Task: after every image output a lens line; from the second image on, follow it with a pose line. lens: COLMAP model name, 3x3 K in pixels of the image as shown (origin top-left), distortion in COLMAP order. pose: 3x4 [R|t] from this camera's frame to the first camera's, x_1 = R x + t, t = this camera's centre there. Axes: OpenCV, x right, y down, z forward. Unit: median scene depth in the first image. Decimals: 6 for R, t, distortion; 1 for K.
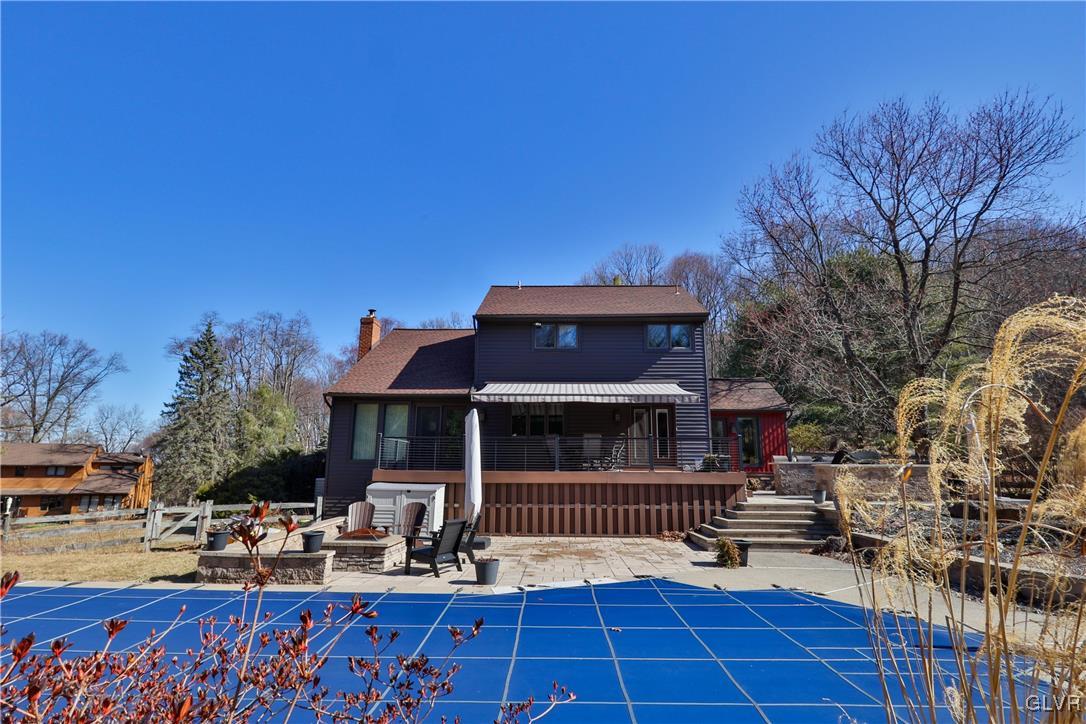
lens RADIAL K [[529.6, 0, 542.3], [0, 529.6, 360.0], [0, 0, 1]] dist [-0.002854, 0.001281]
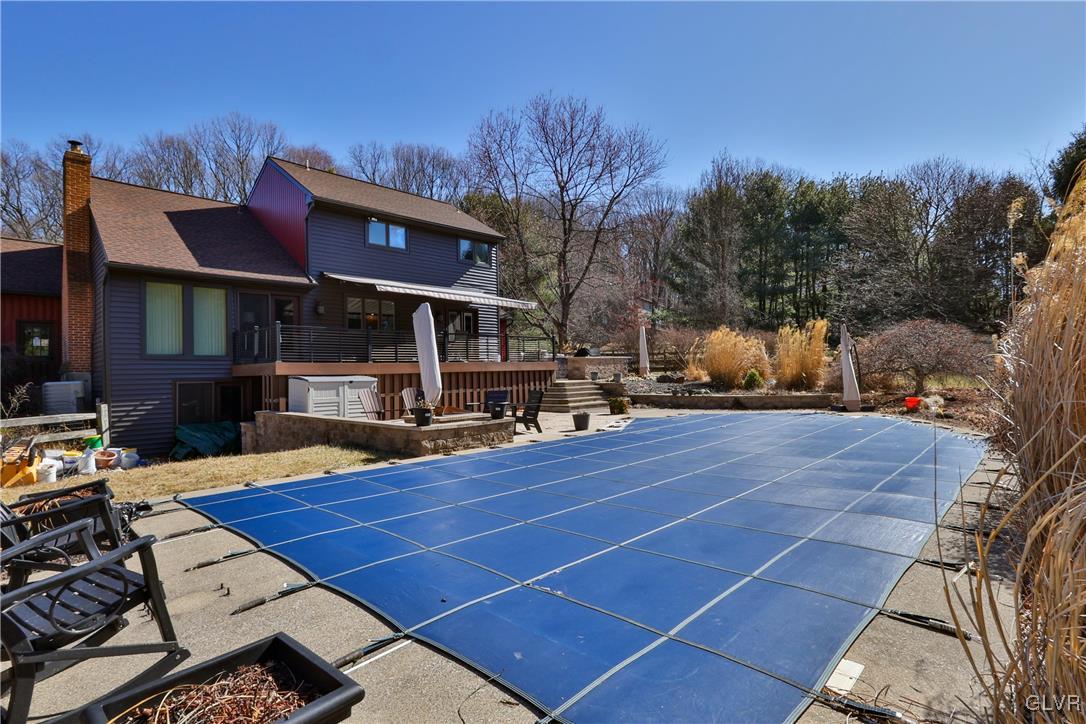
lens RADIAL K [[529.6, 0, 542.3], [0, 529.6, 360.0], [0, 0, 1]] dist [-0.002854, 0.001281]
pose [[0.677532, -0.007620, 0.735454, -0.637958], [-0.118789, 0.985685, 0.119645, 0.042528], [-0.725838, -0.168427, 0.666927, 0.085914]]
